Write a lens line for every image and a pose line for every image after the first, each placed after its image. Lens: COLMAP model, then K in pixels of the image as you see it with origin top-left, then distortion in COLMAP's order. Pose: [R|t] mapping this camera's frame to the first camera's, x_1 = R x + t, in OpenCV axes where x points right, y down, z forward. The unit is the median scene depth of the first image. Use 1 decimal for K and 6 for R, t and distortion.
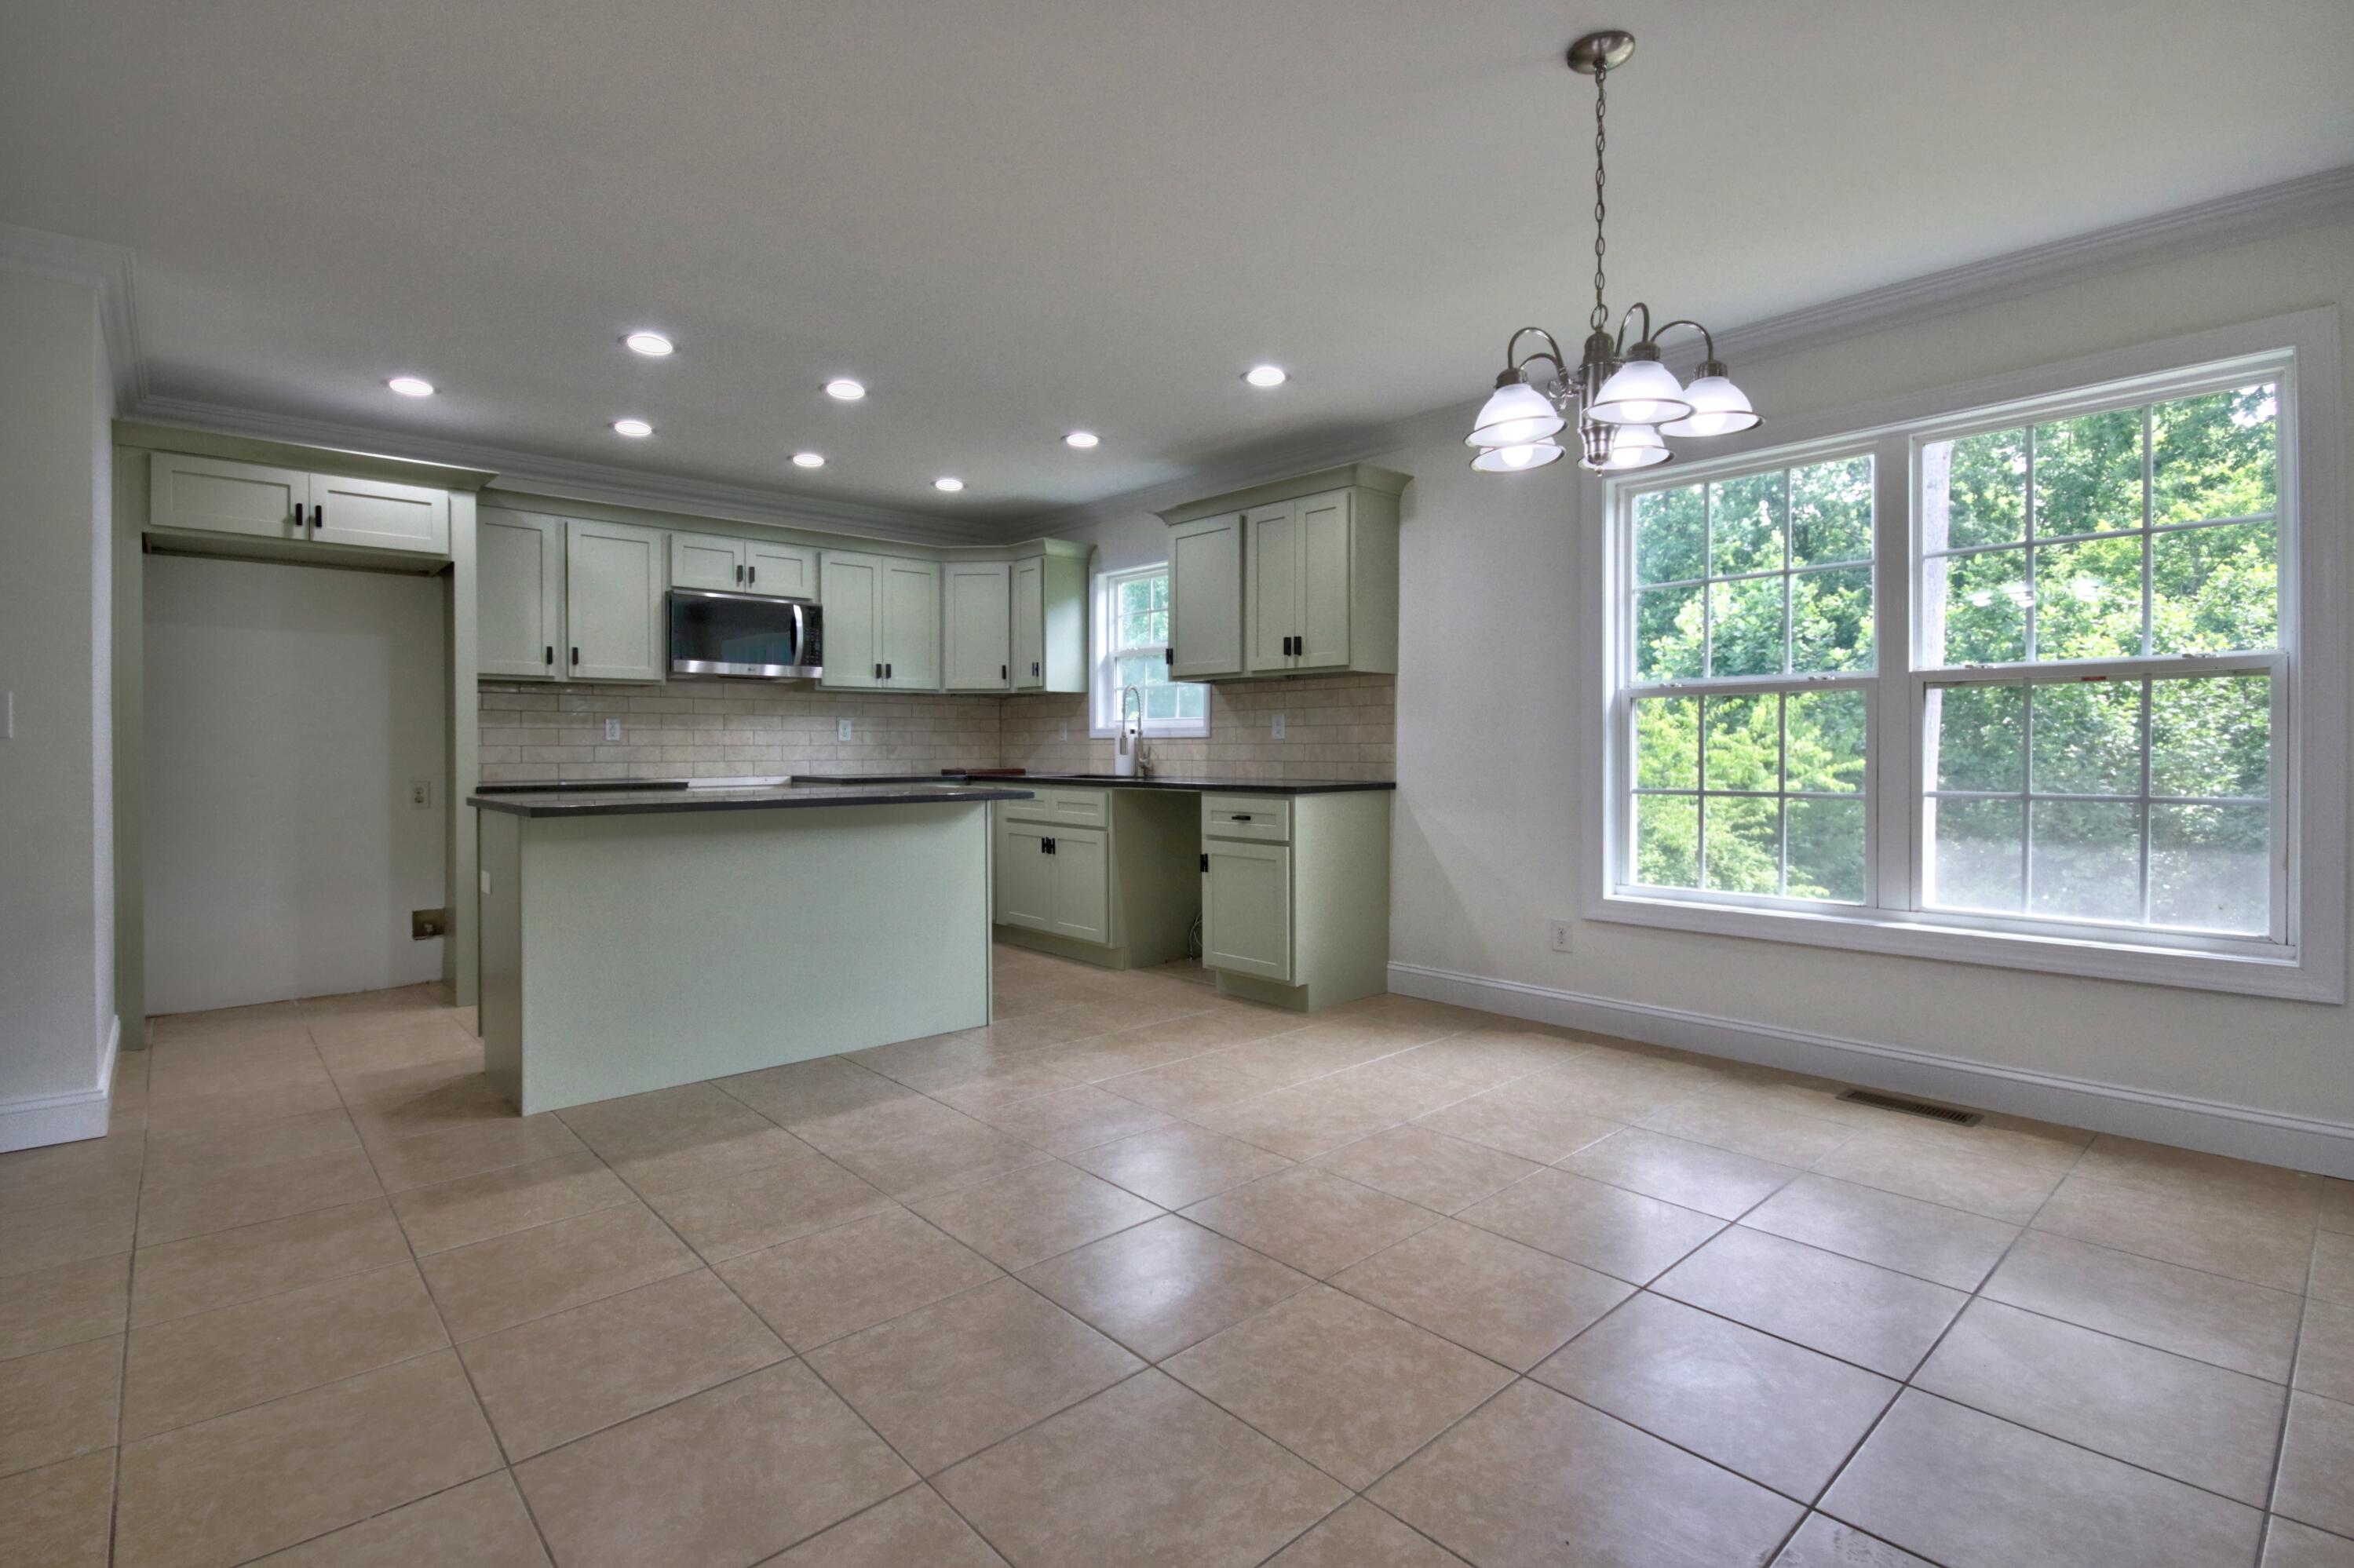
lens RADIAL K [[1090.0, 0, 1182.2], [0, 1090.0, 754.5], [0, 0, 1]] dist [-0.015943, -0.000138]
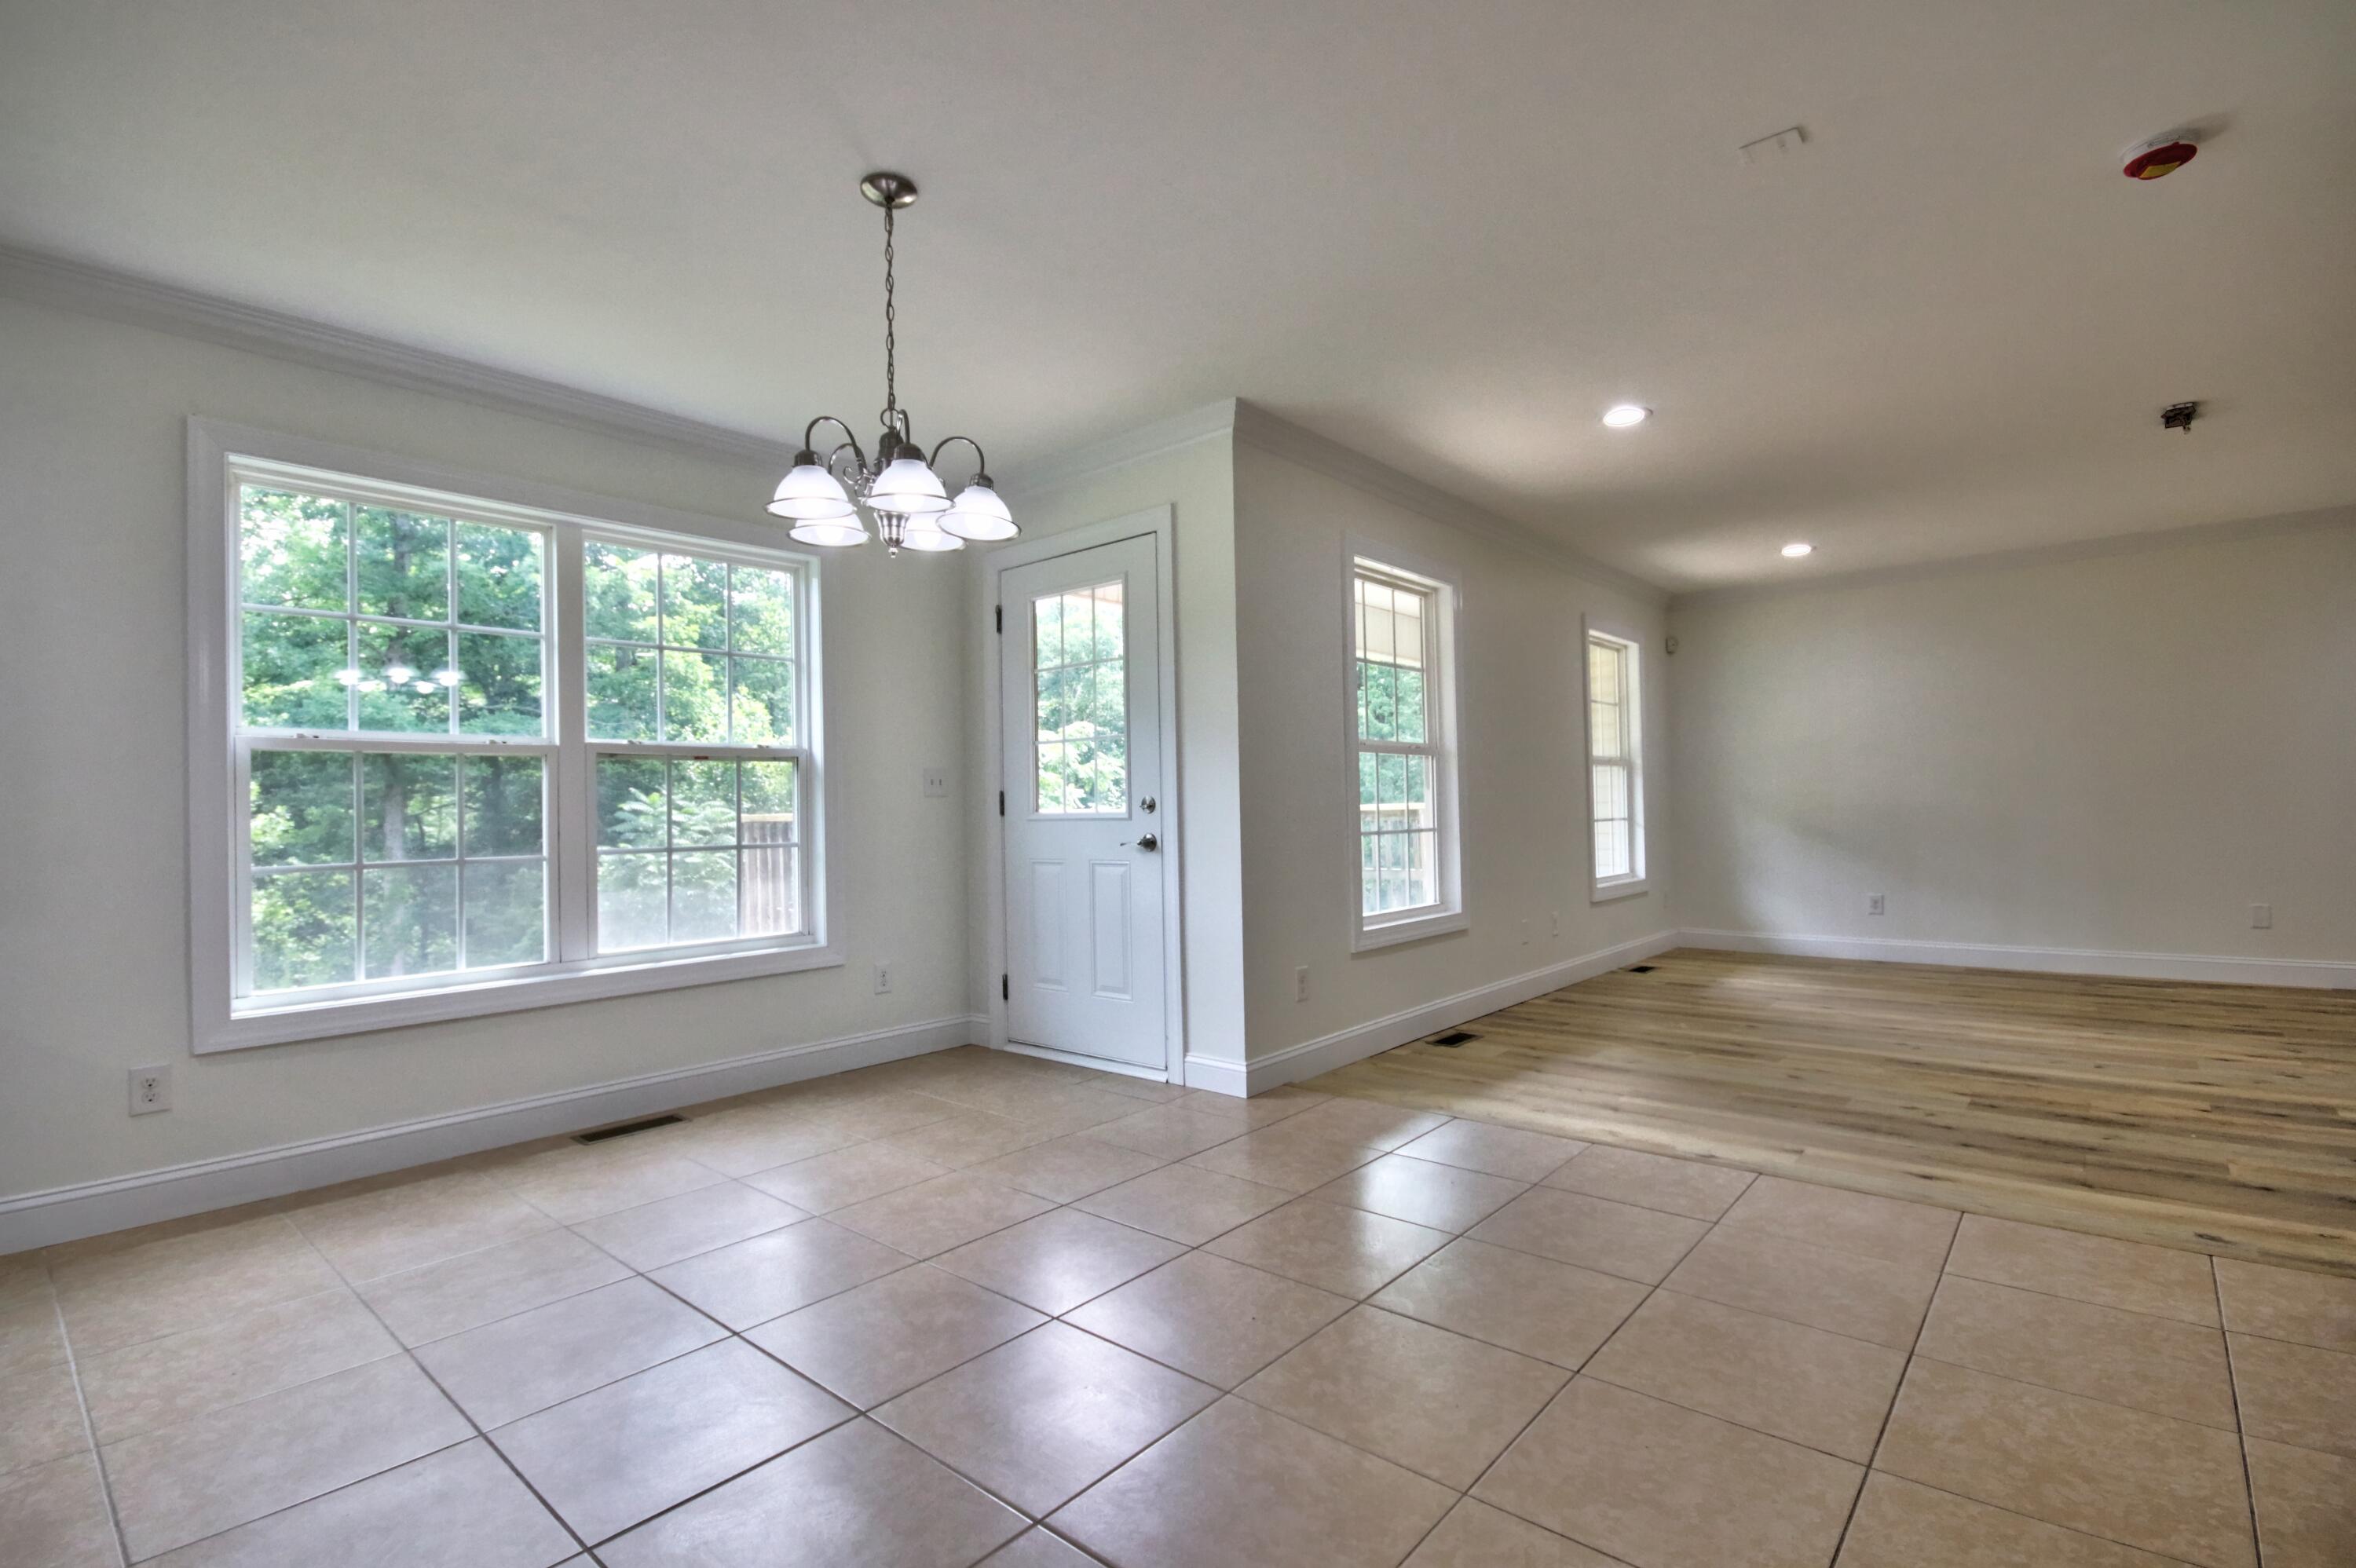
lens RADIAL K [[1072.2, 0, 1171.9], [0, 1072.2, 789.7], [0, 0, 1]] dist [0.003252, 0.000219]
pose [[-0.107775, 0.023683, 0.993893, -0.322715], [0.024946, 0.999466, -0.021111, 0.006421], [-0.993862, 0.022518, -0.108309, 0.350527]]
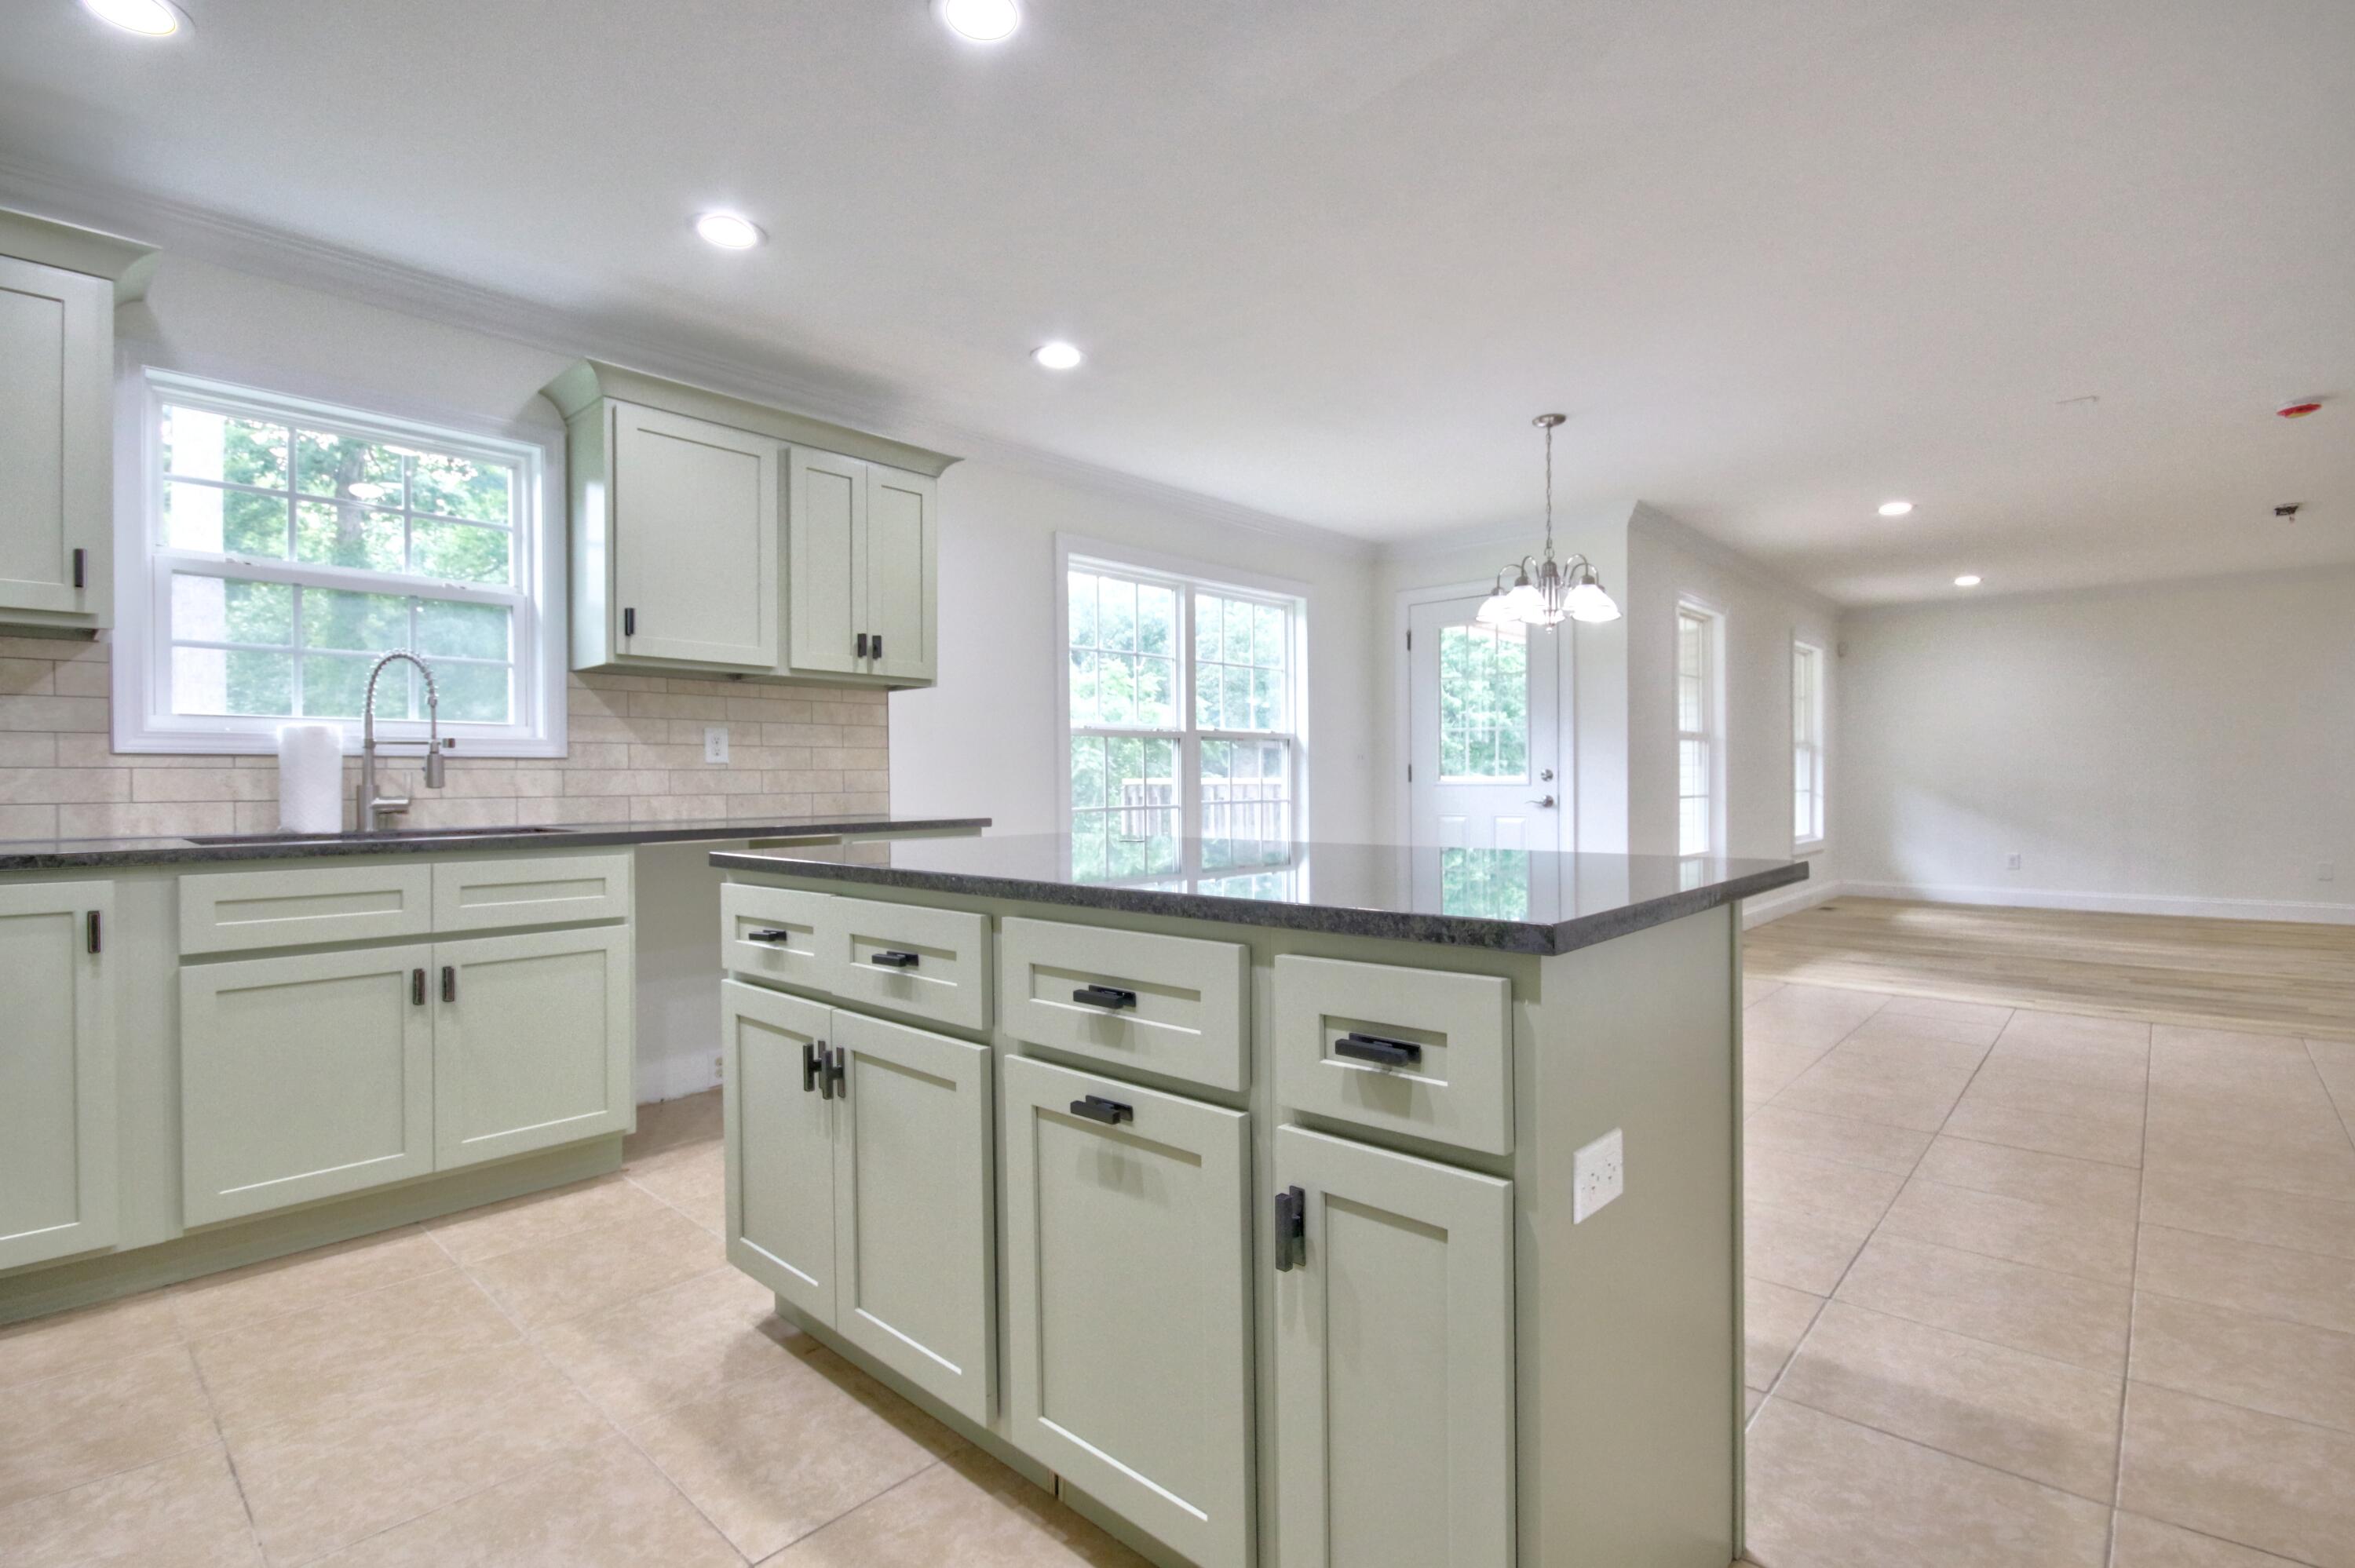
lens RADIAL K [[1081.8, 0, 1168.9], [0, 1081.8, 790.9], [0, 0, 1]] dist [-0.002842, 0.000014]
pose [[-0.084400, -0.005812, 0.996415, -0.655878], [0.014140, 0.999875, 0.007030, 0.003044], [-0.996332, 0.014683, -0.084307, 0.795403]]
